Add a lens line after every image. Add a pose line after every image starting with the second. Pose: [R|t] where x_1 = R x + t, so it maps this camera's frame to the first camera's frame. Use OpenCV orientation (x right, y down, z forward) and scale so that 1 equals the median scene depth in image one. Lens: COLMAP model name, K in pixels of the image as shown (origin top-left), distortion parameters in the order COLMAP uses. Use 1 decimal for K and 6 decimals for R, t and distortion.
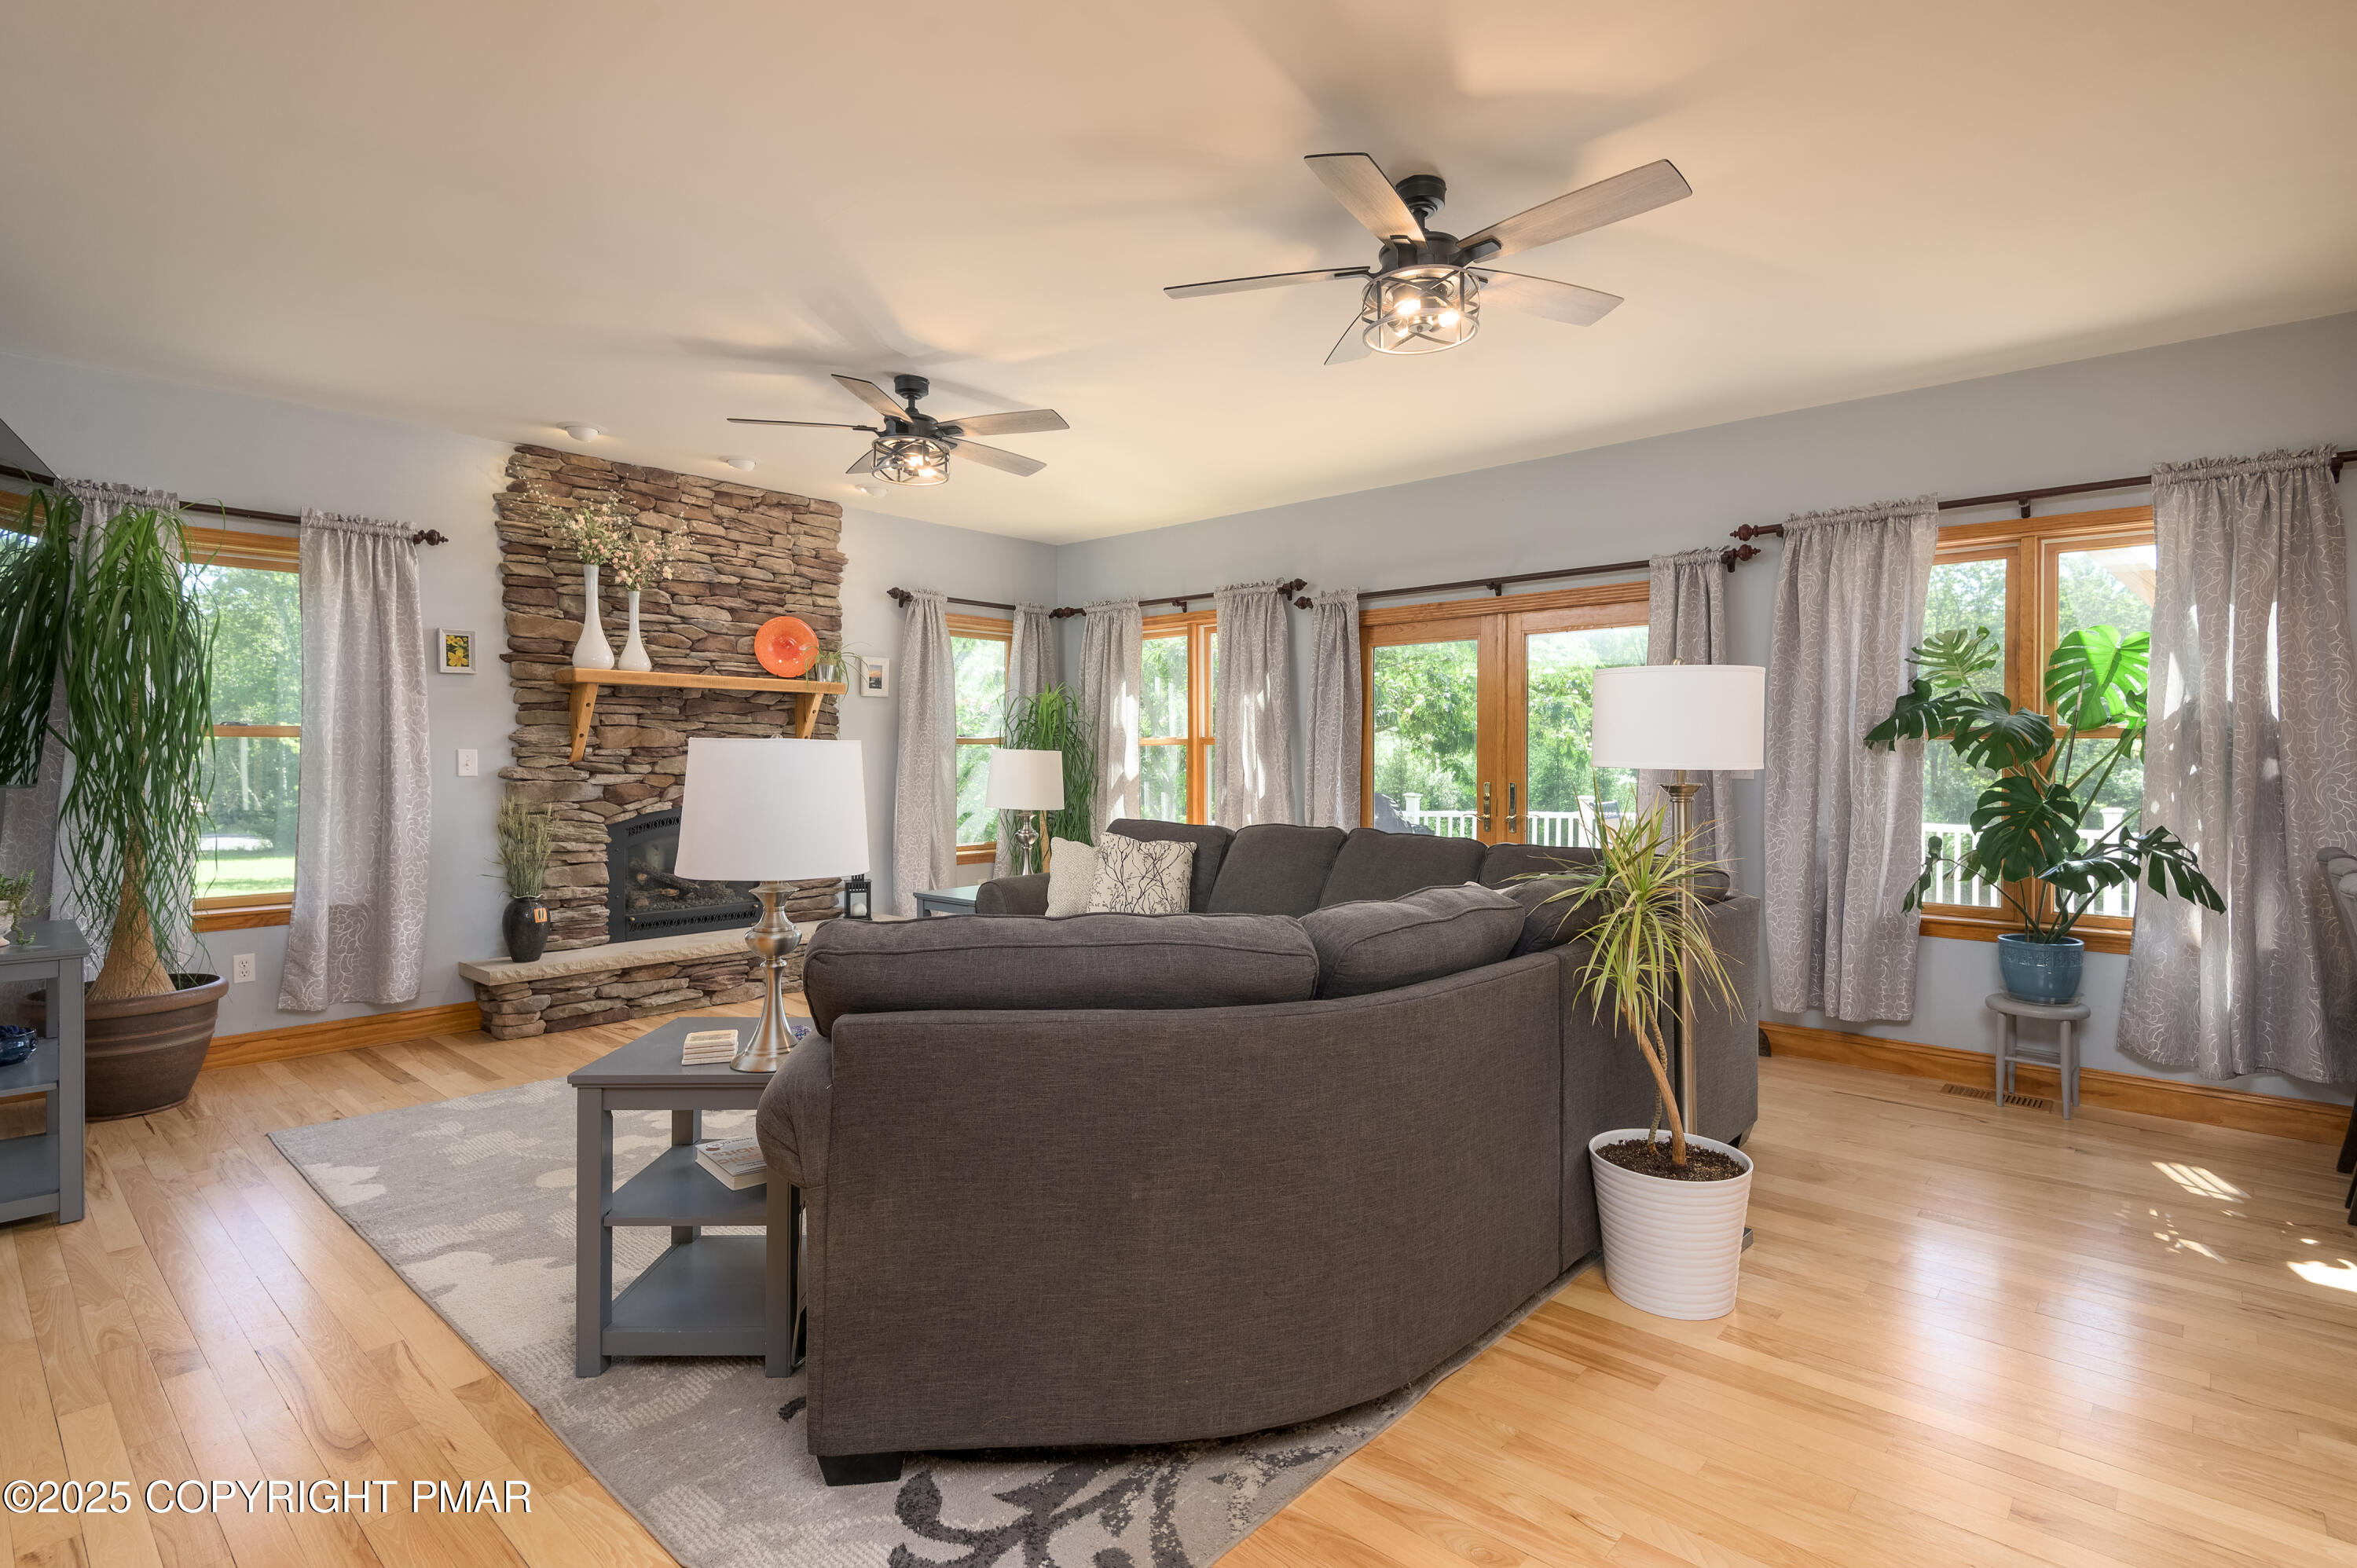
lens RADIAL K [[1134.2, 0, 1179.2], [0, 1134.2, 767.1], [0, 0, 1]] dist [-0.010115, -0.001824]
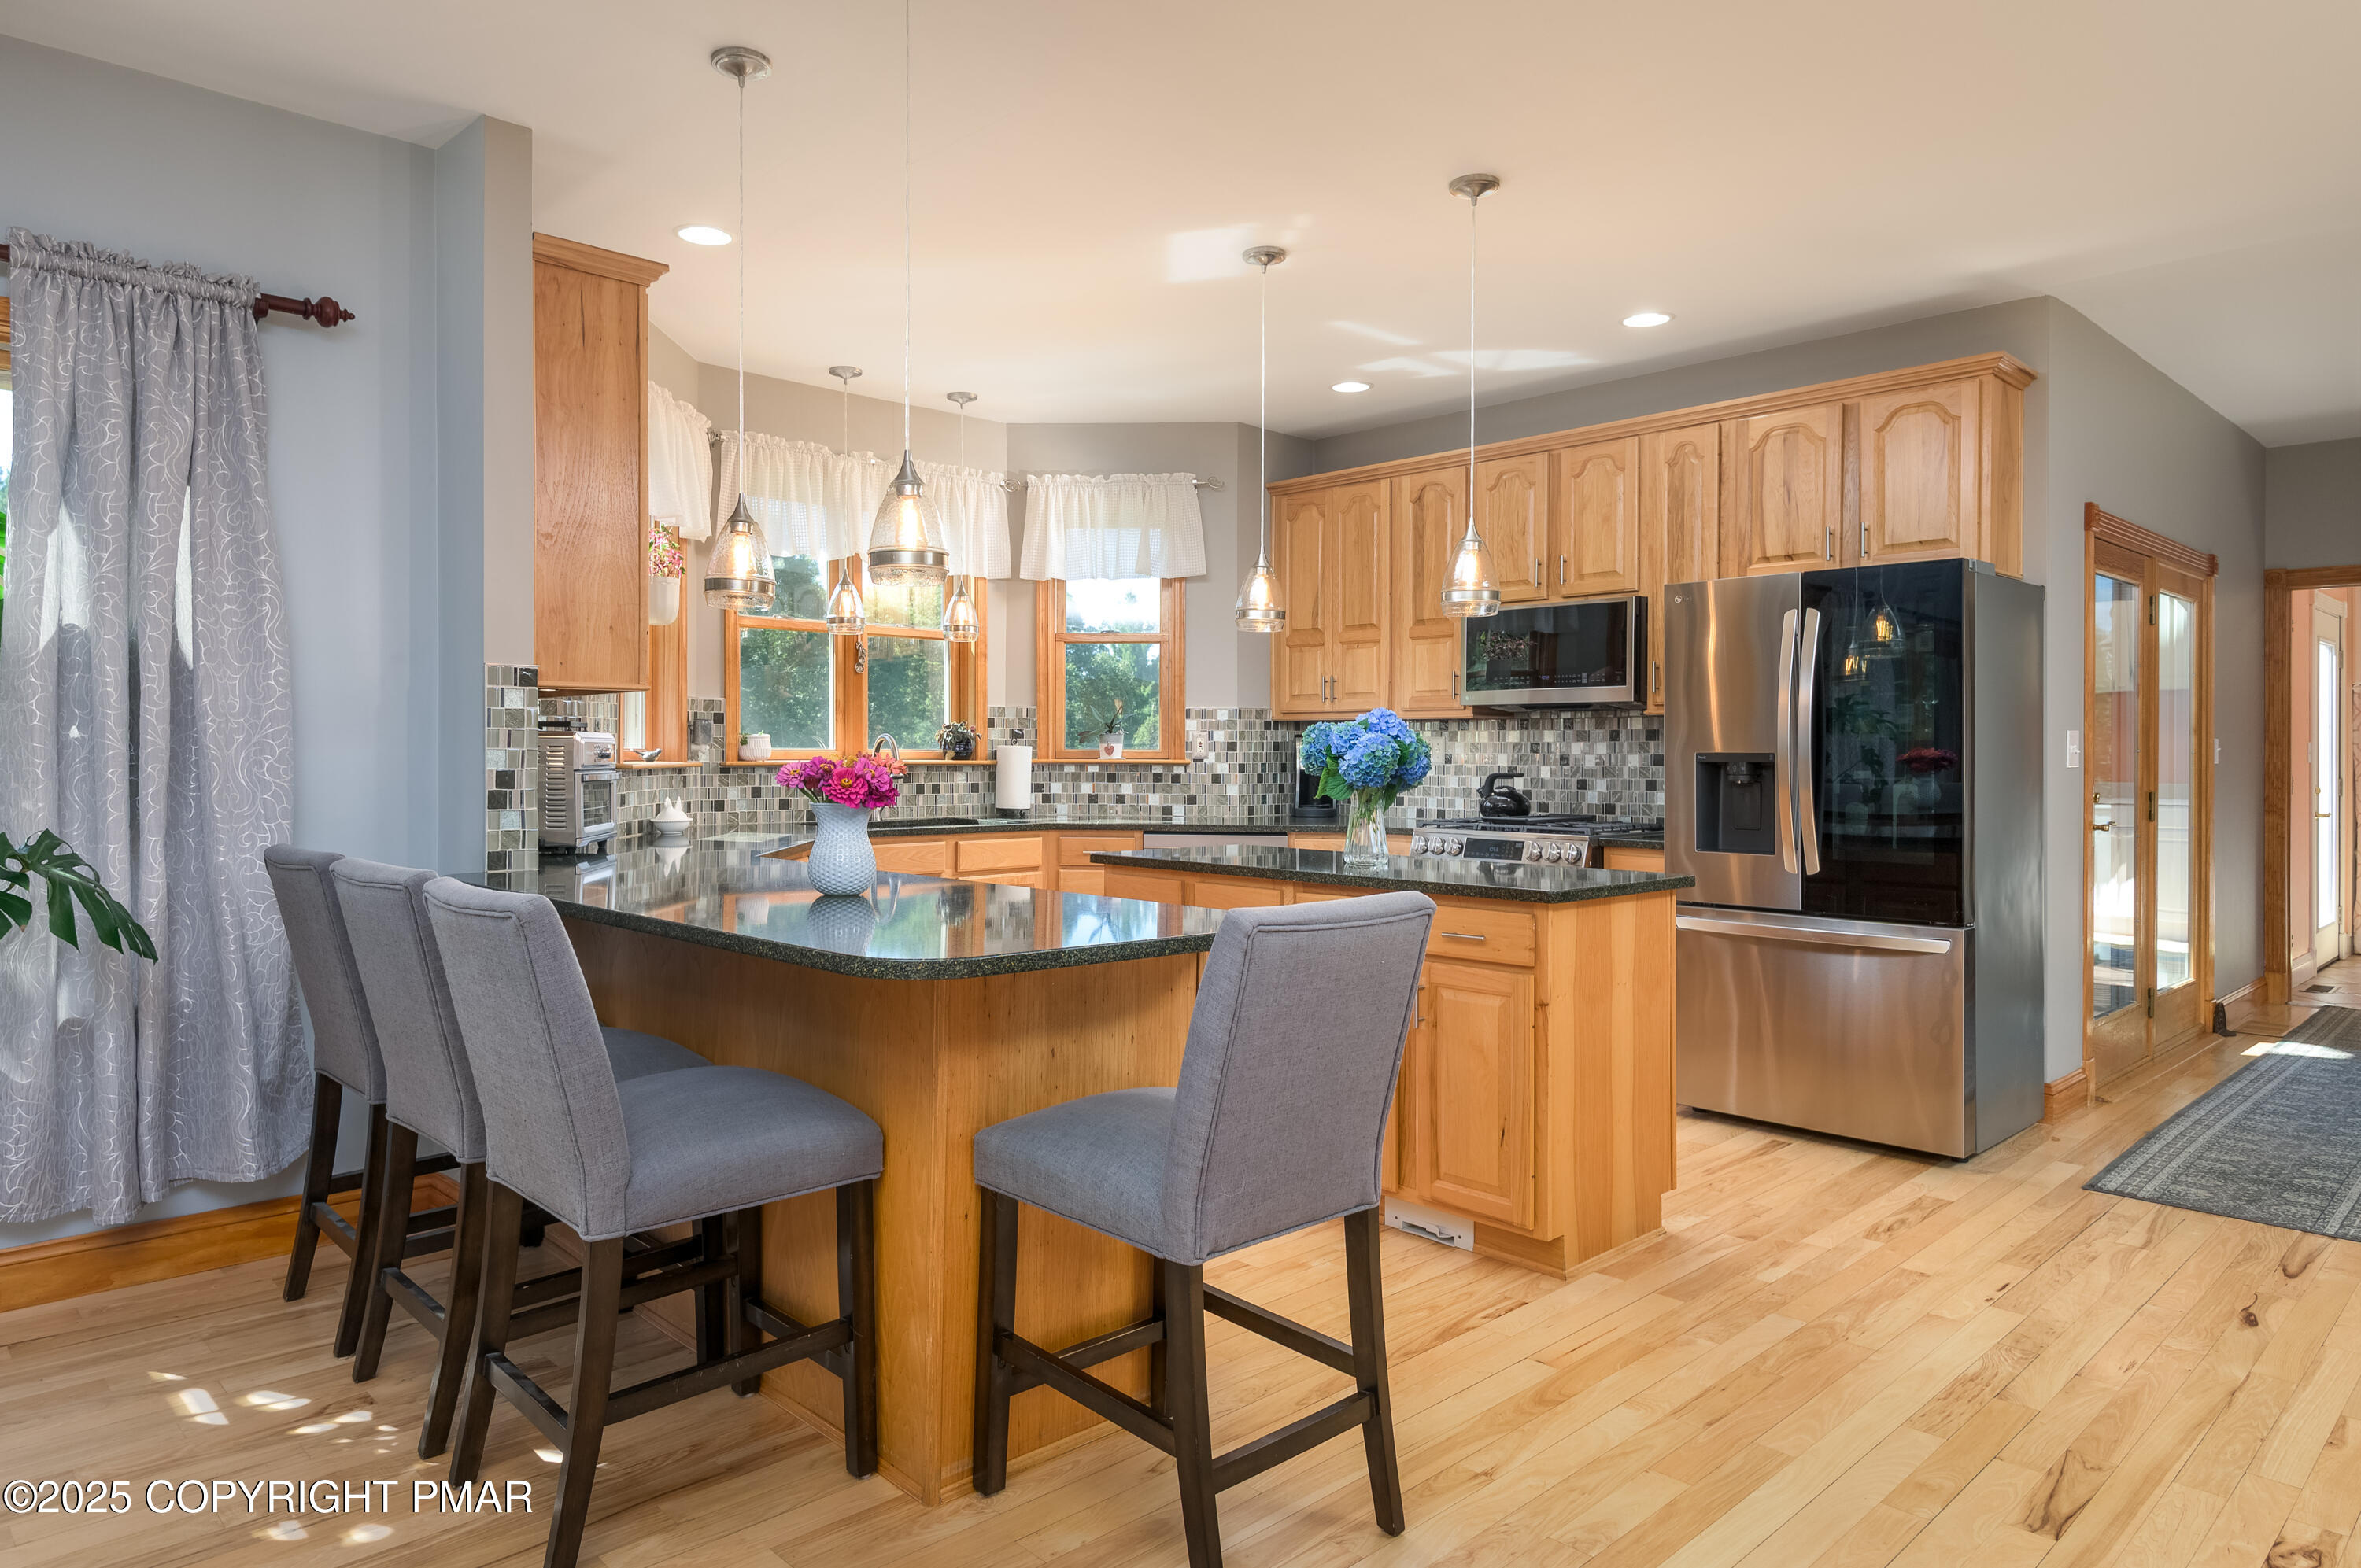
lens RADIAL K [[1421.3, 0, 1134.0], [0, 1421.3, 755.9], [0, 0, 1]] dist [0.002553, -0.009317]
pose [[0.095707, -0.003230, 0.995404, 0.116792], [0.004984, 0.999984, 0.002766, 0.009613], [-0.995397, 0.004696, 0.095721, 0.228956]]
